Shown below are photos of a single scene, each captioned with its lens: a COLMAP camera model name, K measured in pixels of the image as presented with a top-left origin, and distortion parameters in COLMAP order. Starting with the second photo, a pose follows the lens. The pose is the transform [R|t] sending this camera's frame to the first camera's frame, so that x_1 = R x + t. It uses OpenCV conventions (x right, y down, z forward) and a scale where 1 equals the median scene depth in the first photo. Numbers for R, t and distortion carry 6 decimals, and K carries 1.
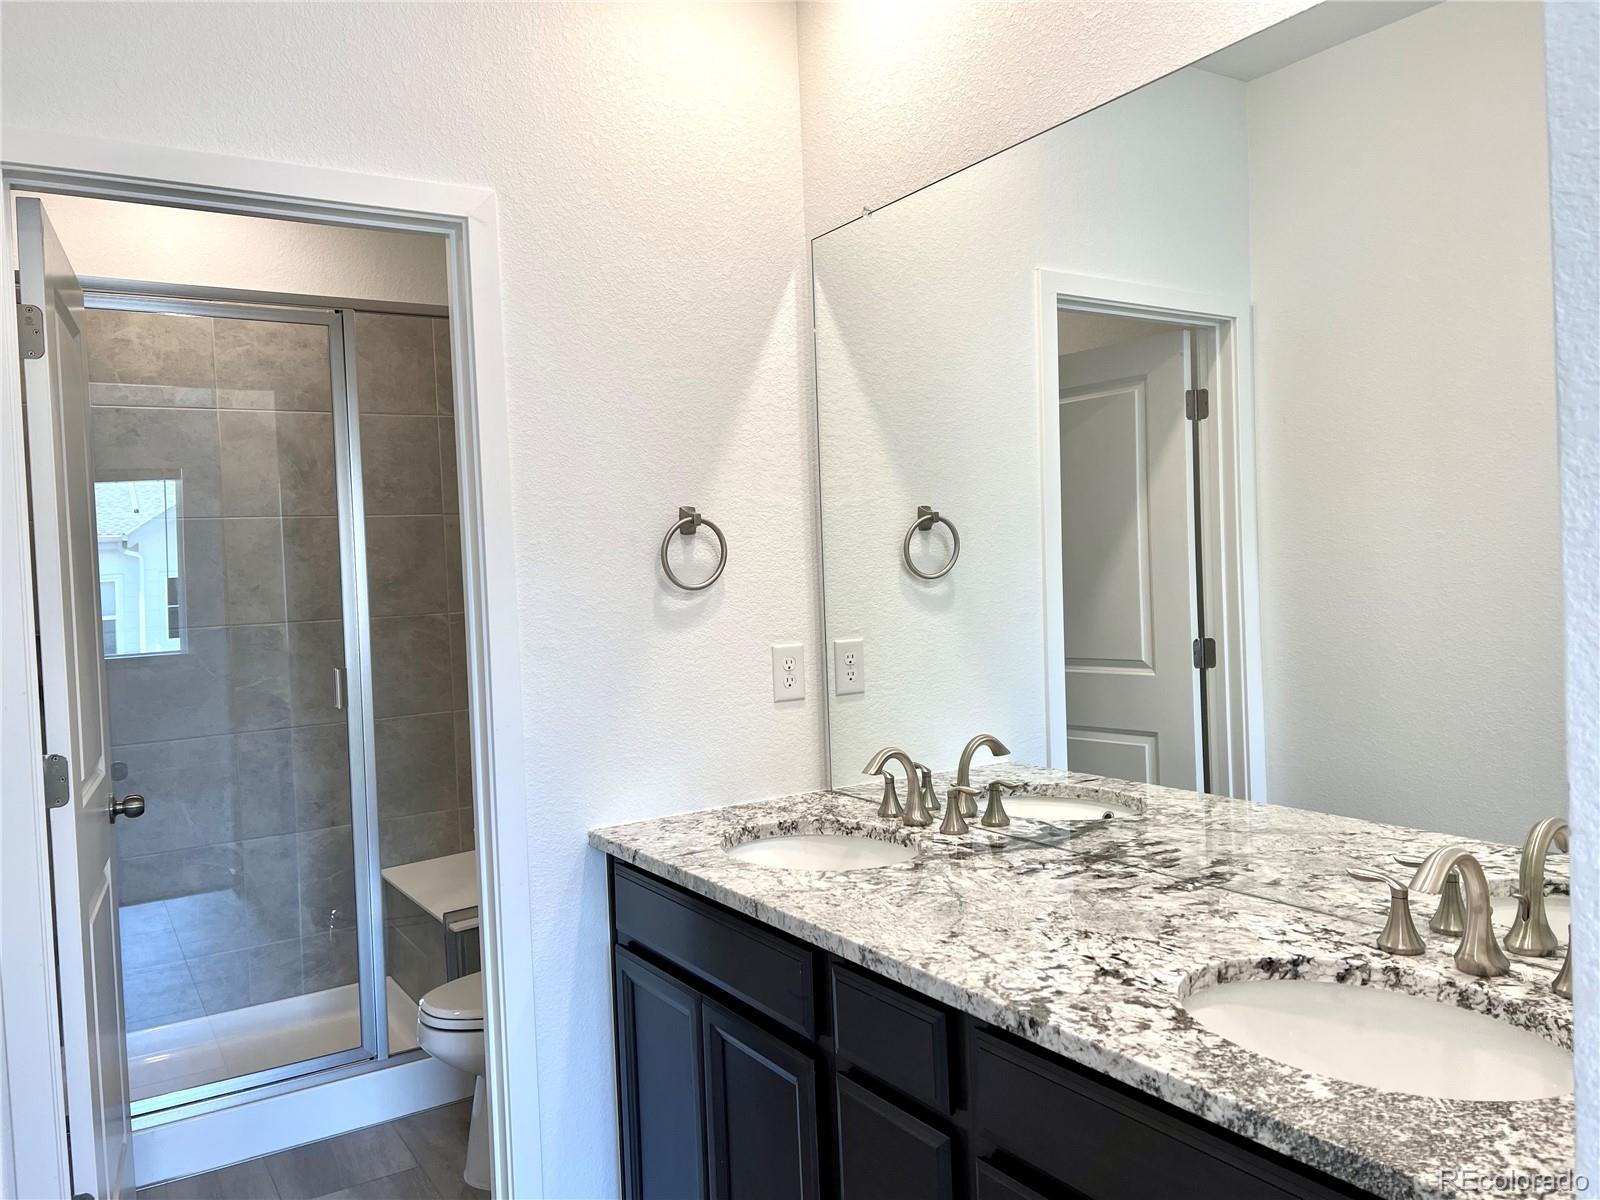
lens RADIAL K [[1216.4, 0, 800.0], [0, 1216.4, 600.0], [0, 0, 1]] dist [0.046379, -0.000833]
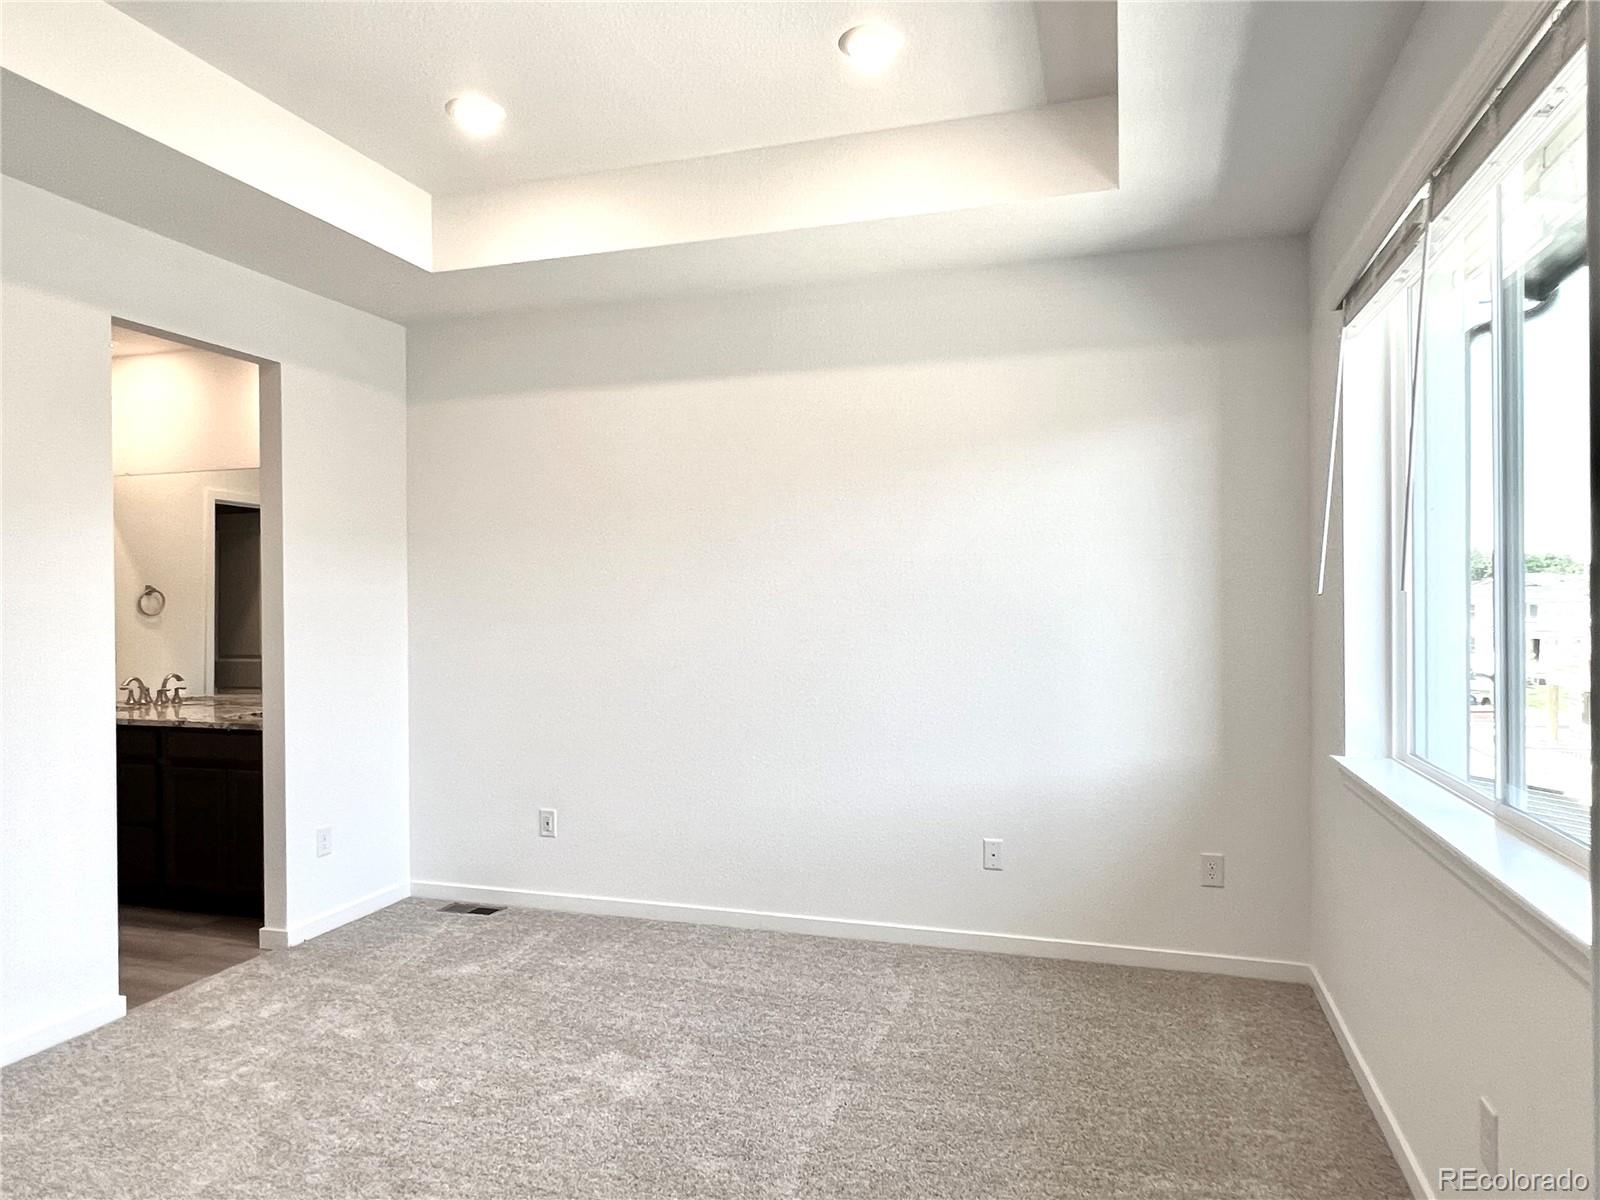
lens RADIAL K [[993.4, 0, 800.0], [0, 993.4, 600.0], [0, 0, 1]] dist [-0.003985, -0.001145]
pose [[0.761844, 0.035749, 0.646774, -0.235486], [-0.006512, 0.998848, -0.047539, 0.047956], [-0.647728, 0.032006, 0.761199, -1.704265]]
